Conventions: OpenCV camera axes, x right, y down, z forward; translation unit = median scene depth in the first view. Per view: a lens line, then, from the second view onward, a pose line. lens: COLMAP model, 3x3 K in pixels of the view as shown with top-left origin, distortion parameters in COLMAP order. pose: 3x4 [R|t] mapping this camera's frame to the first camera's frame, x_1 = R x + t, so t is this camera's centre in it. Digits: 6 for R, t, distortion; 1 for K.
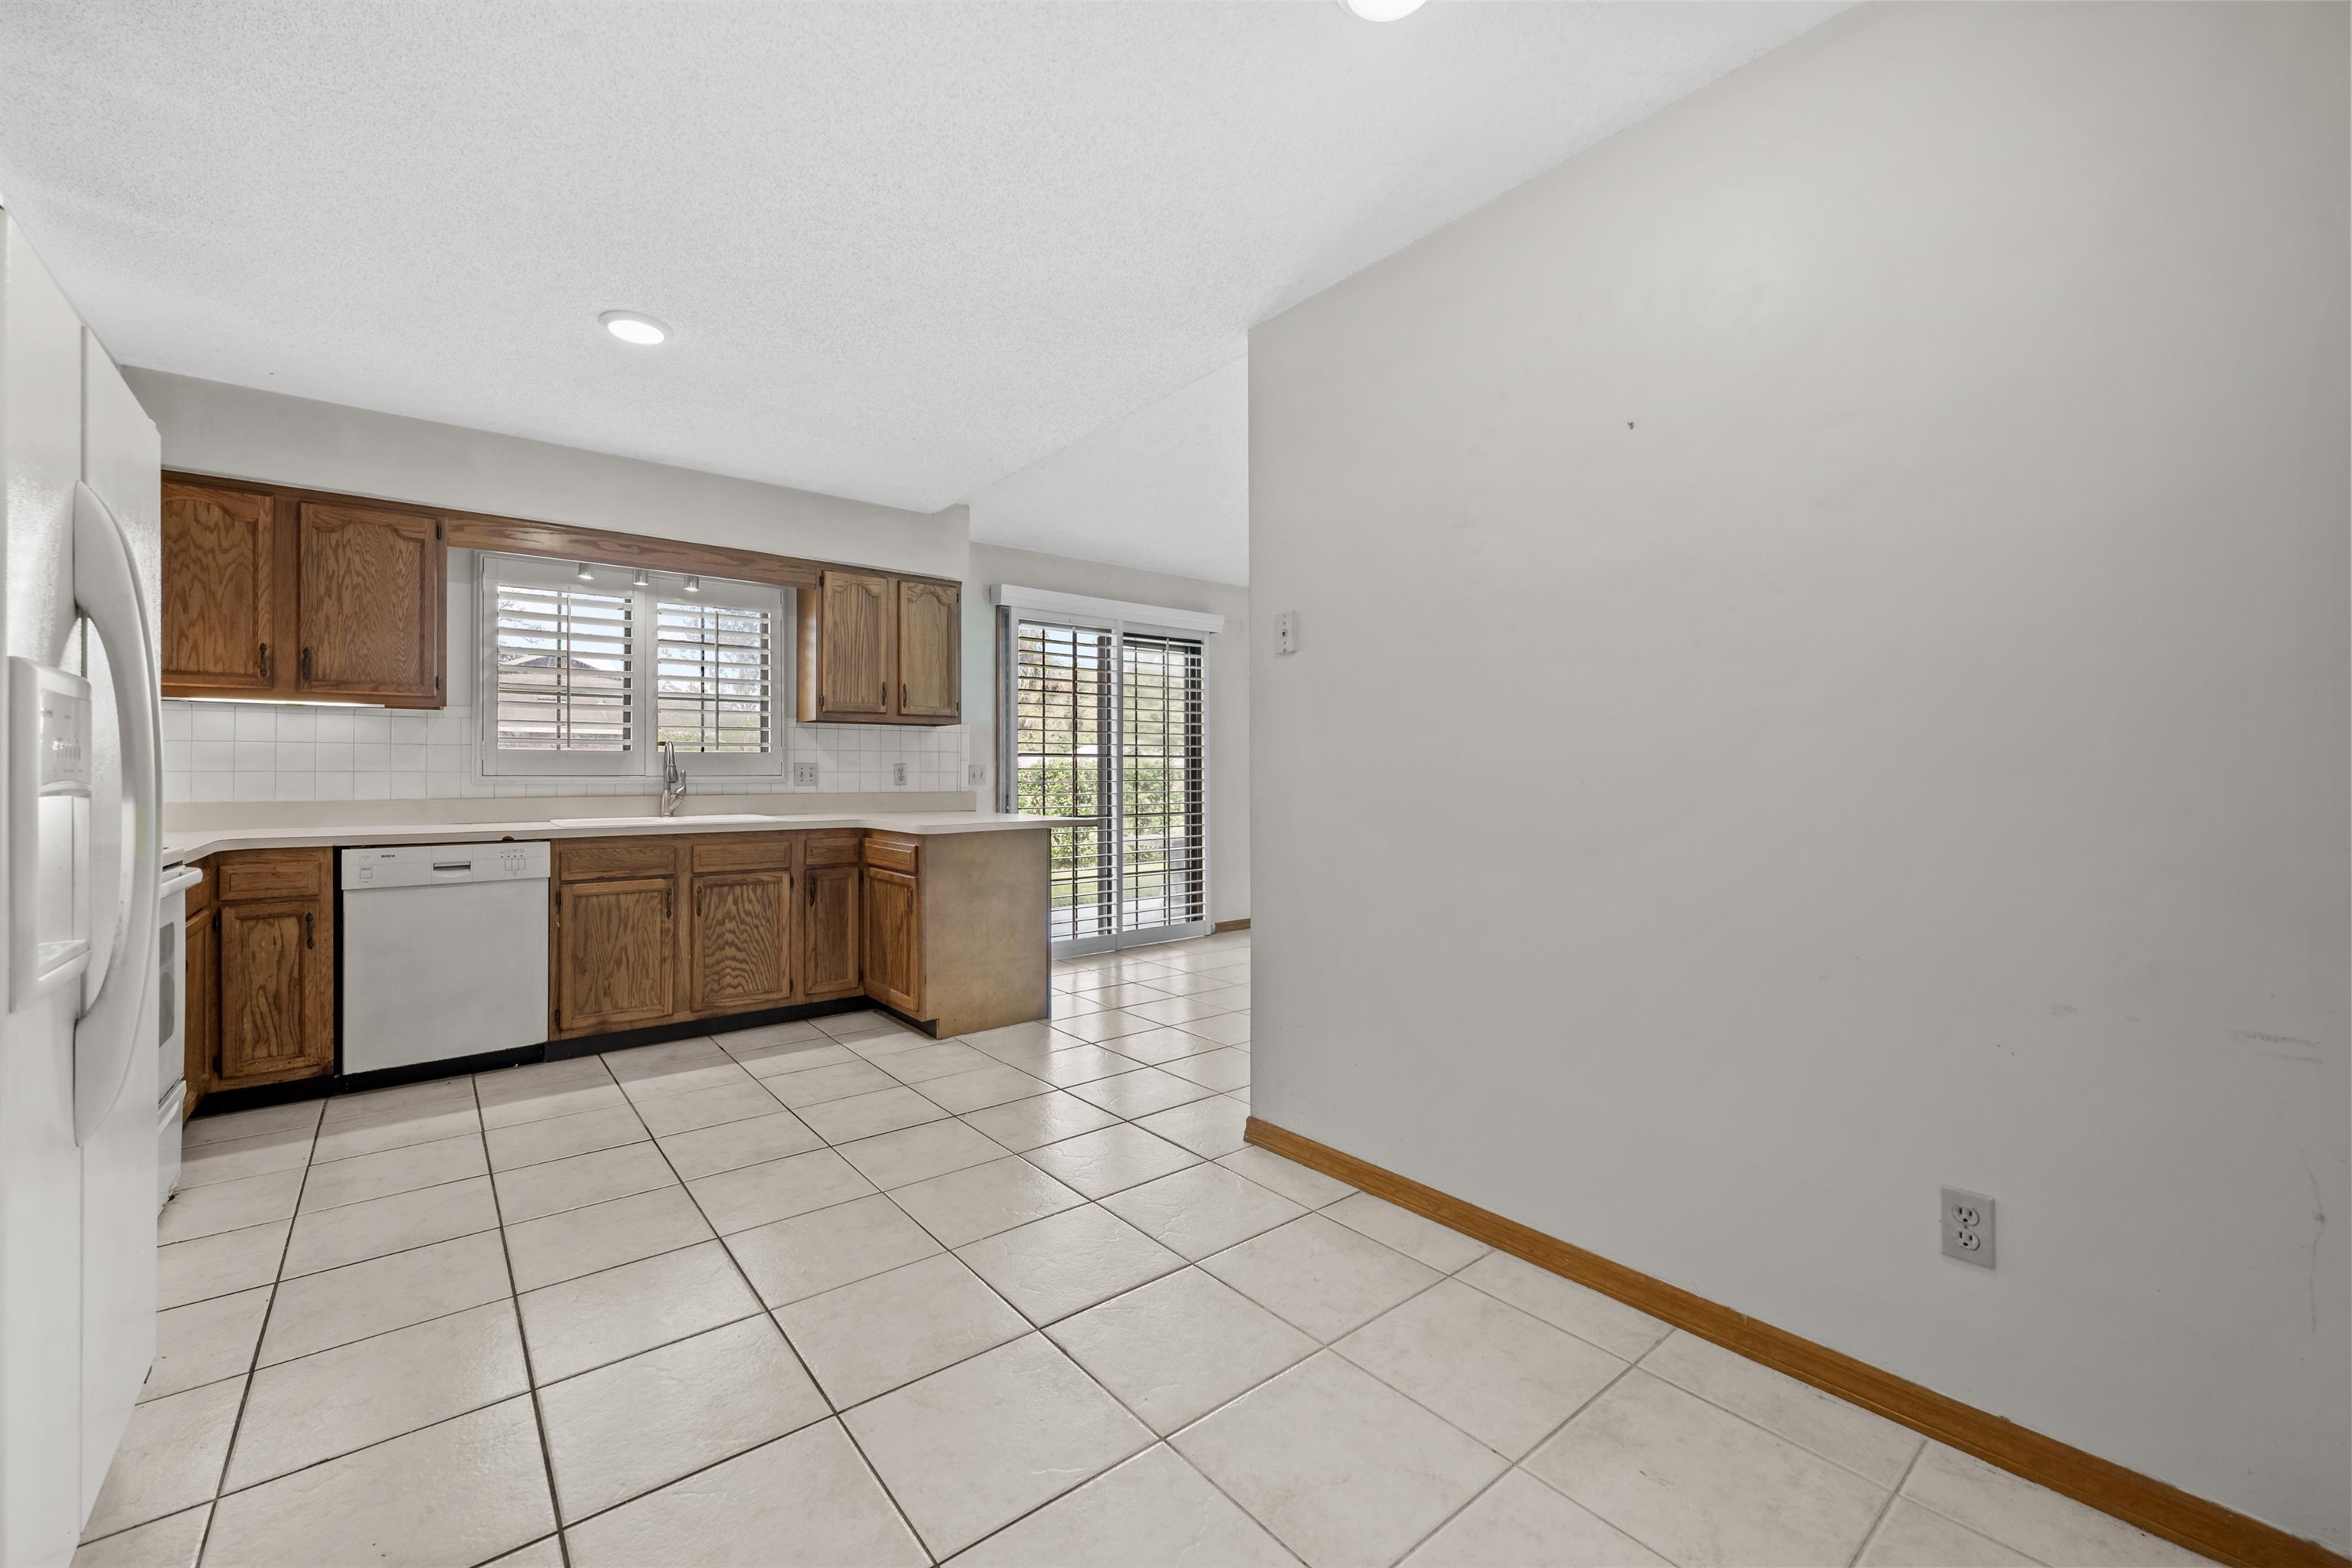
lens RADIAL K [[939.7, 0, 1167.0], [0, 939.7, 771.9], [0, 0, 1]] dist [-0.002060, -0.000116]
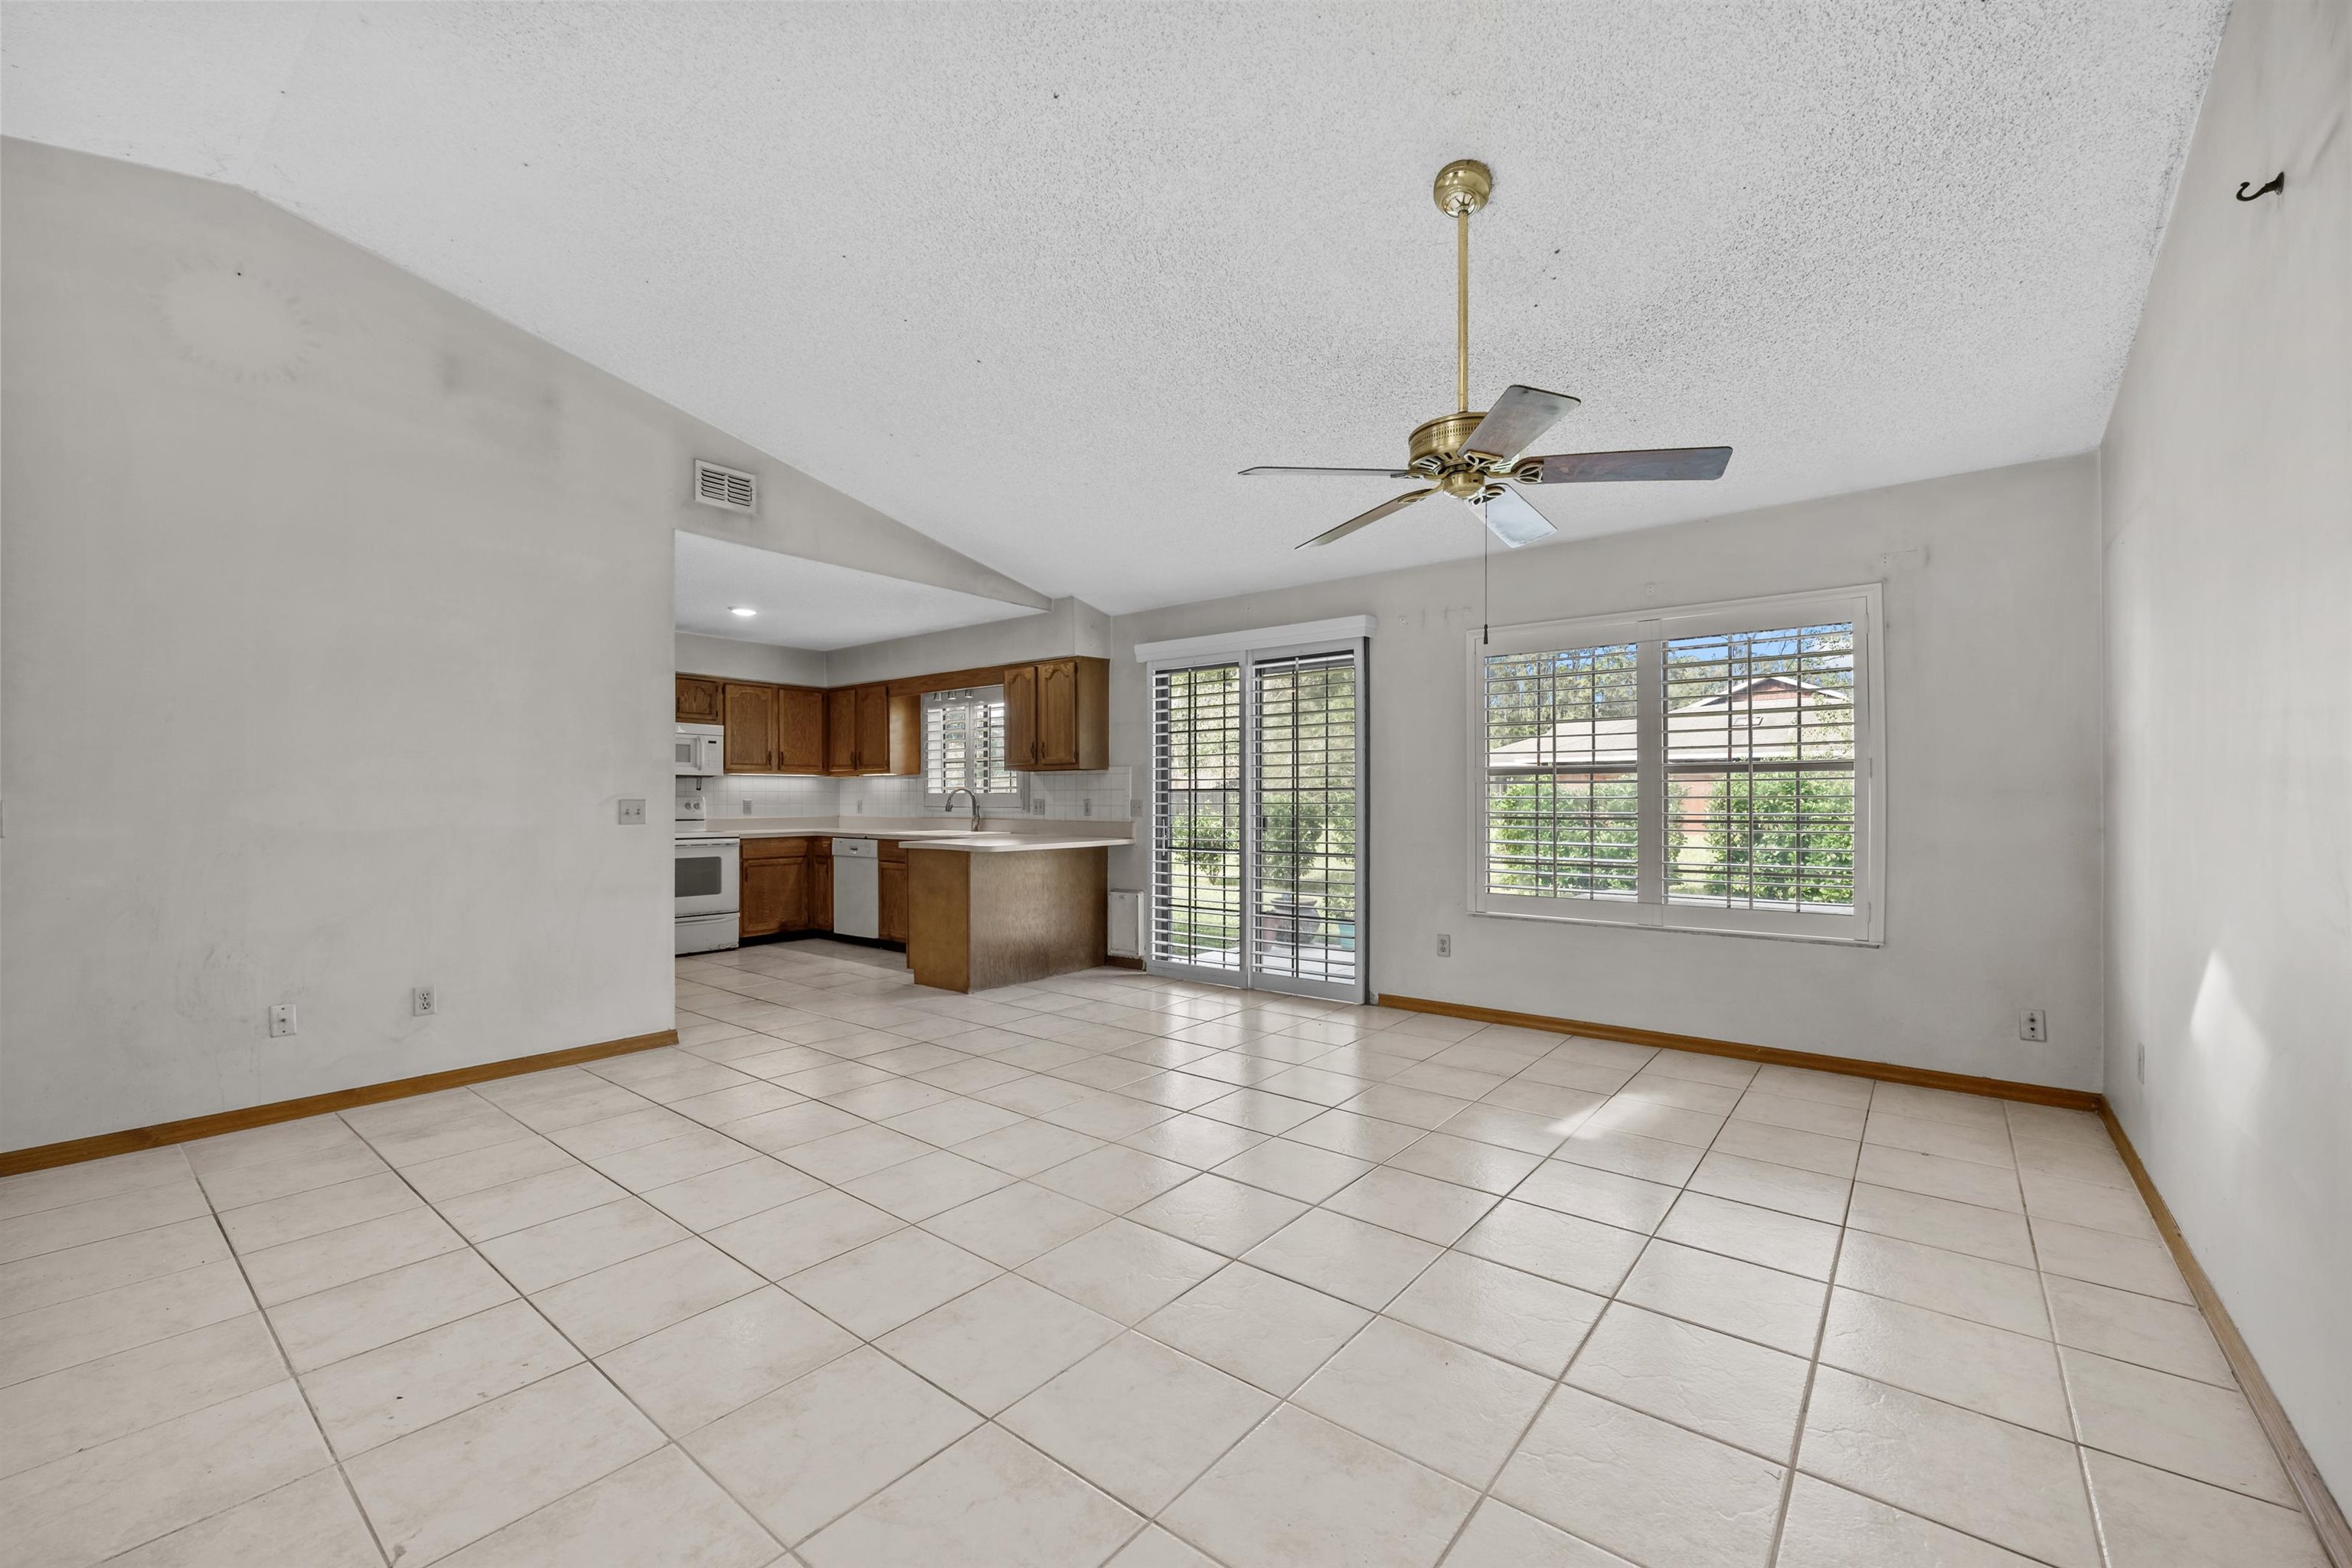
lens RADIAL K [[956.7, 0, 1181.6], [0, 956.7, 790.1], [0, 0, 1]] dist [-0.000187, 0.000059]
pose [[0.217803, -0.005814, -0.975975, 1.085285], [0.001375, 0.999983, -0.005651, -0.014266], [0.975992, -0.000111, 0.217808, 0.866251]]
